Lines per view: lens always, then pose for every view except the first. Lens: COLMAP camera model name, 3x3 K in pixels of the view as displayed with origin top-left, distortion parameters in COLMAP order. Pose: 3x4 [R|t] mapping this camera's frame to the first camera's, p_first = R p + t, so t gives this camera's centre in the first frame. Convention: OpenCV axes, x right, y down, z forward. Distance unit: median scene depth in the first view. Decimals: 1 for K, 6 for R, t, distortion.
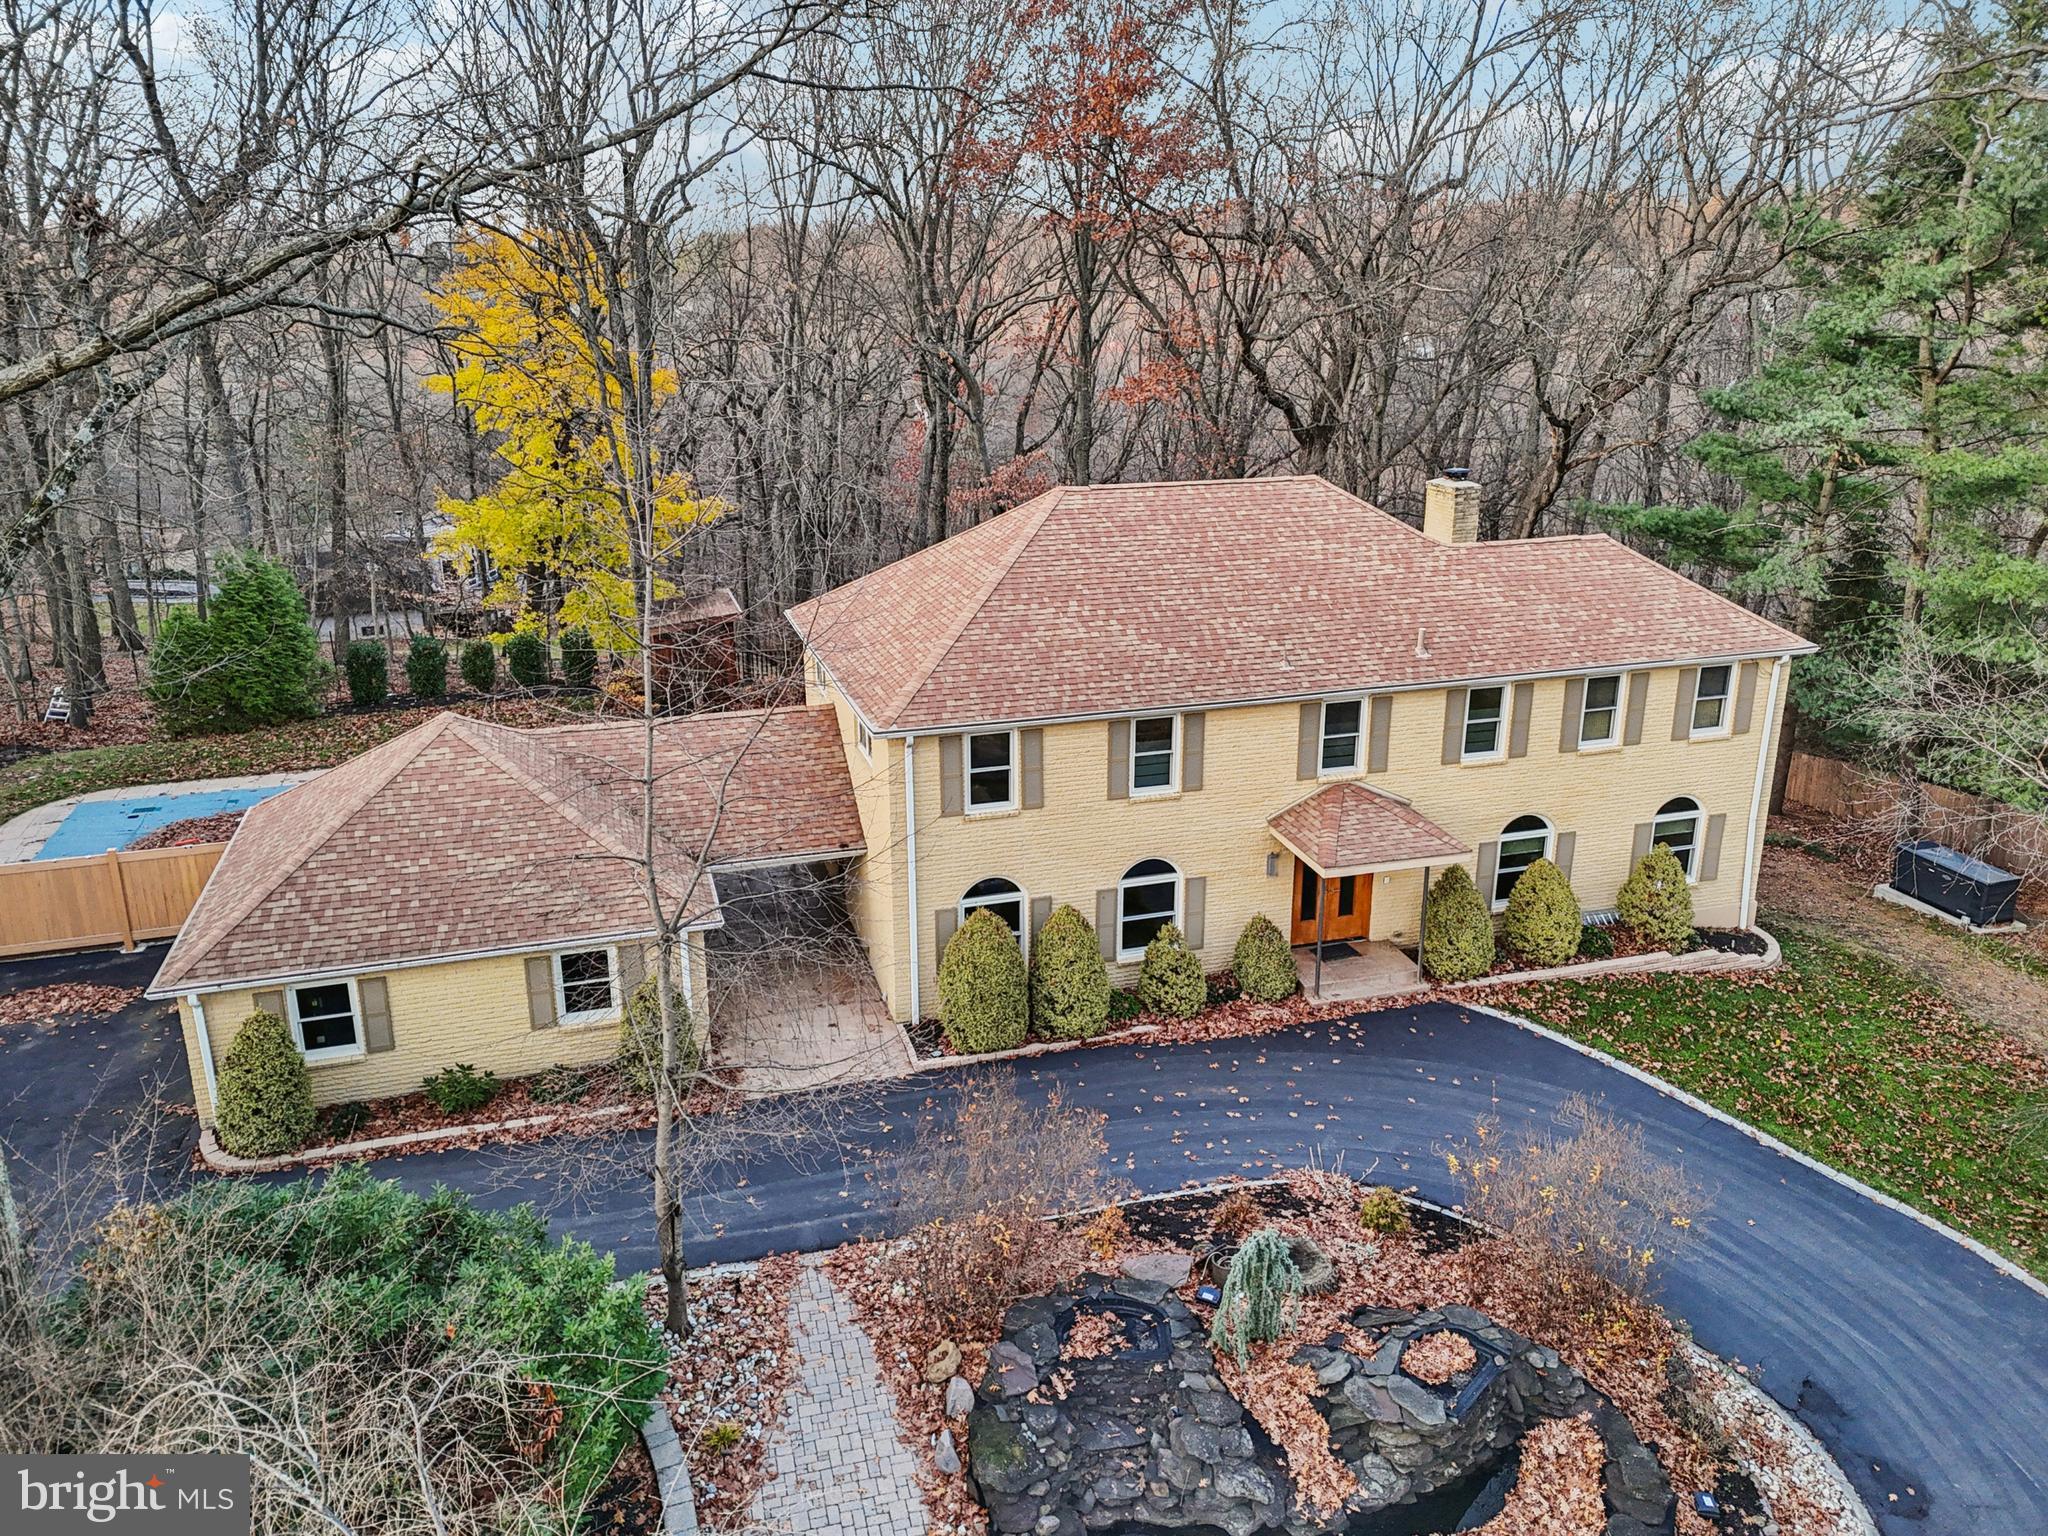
lens RADIAL K [[1513.6, 0, 1034.6], [0, 1513.6, 751.2], [0, 0, 1]] dist [0.075430, -0.058824]
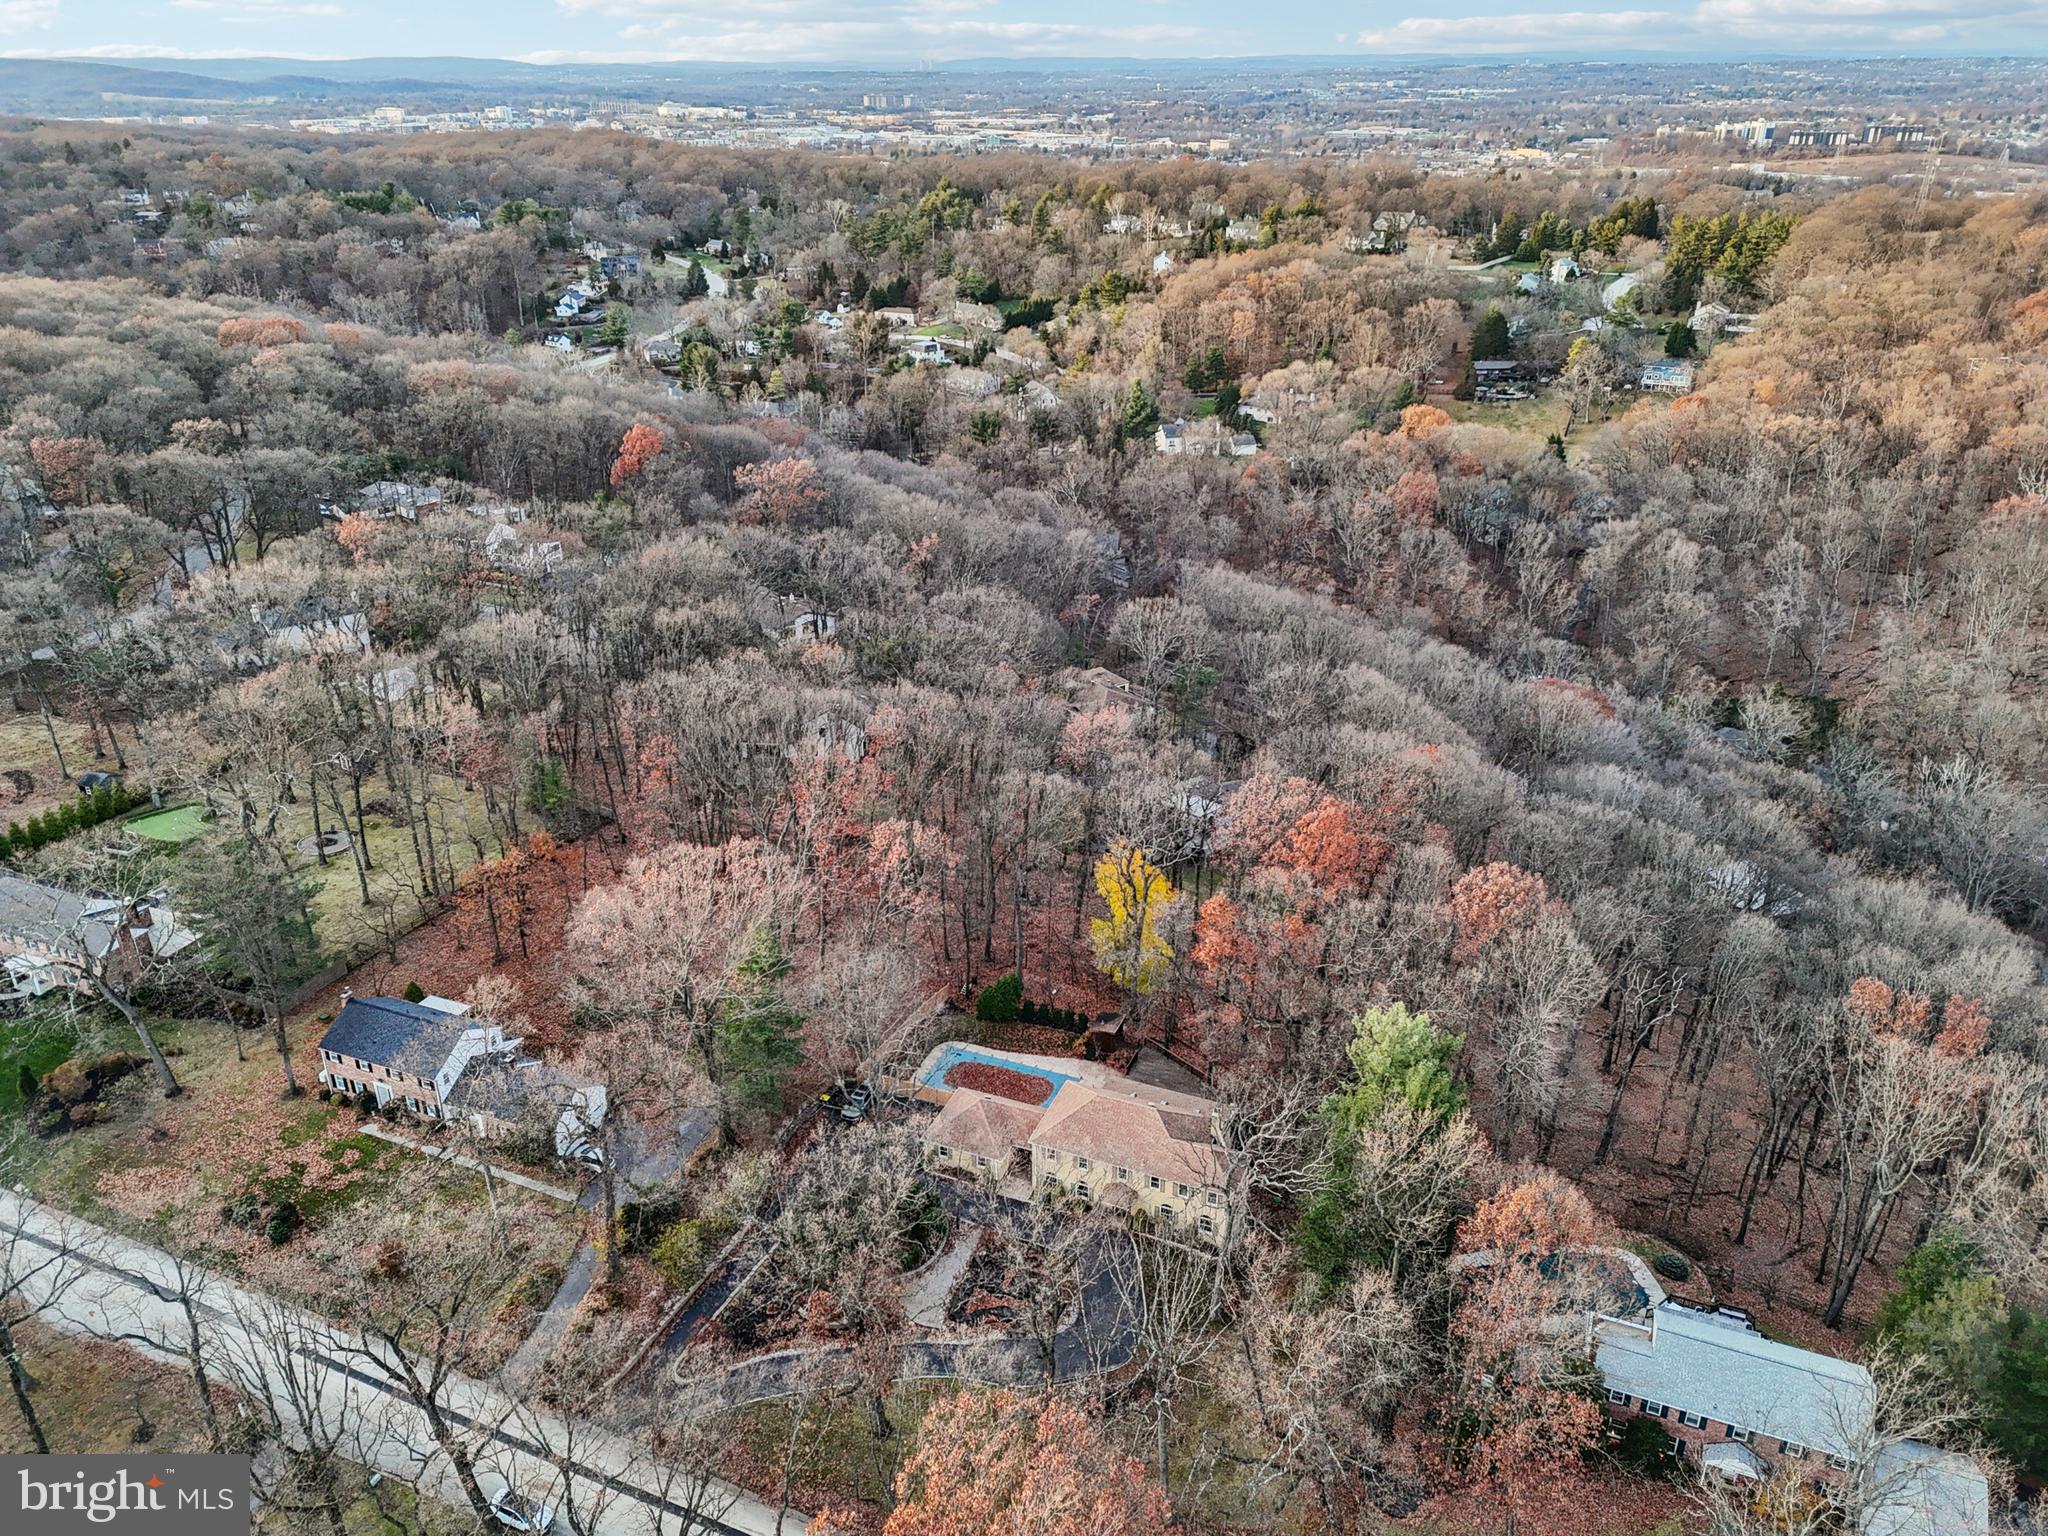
lens RADIAL K [[1513.6, 0, 1013.5], [0, 1513.6, 755.6], [0, 0, 1]] dist [0.075430, -0.058824]
pose [[0.760826, 0.268452, -0.590827, 2.446334], [-0.189302, 0.962640, 0.193620, -2.164252], [0.620732, -0.035466, 0.783221, -2.954641]]
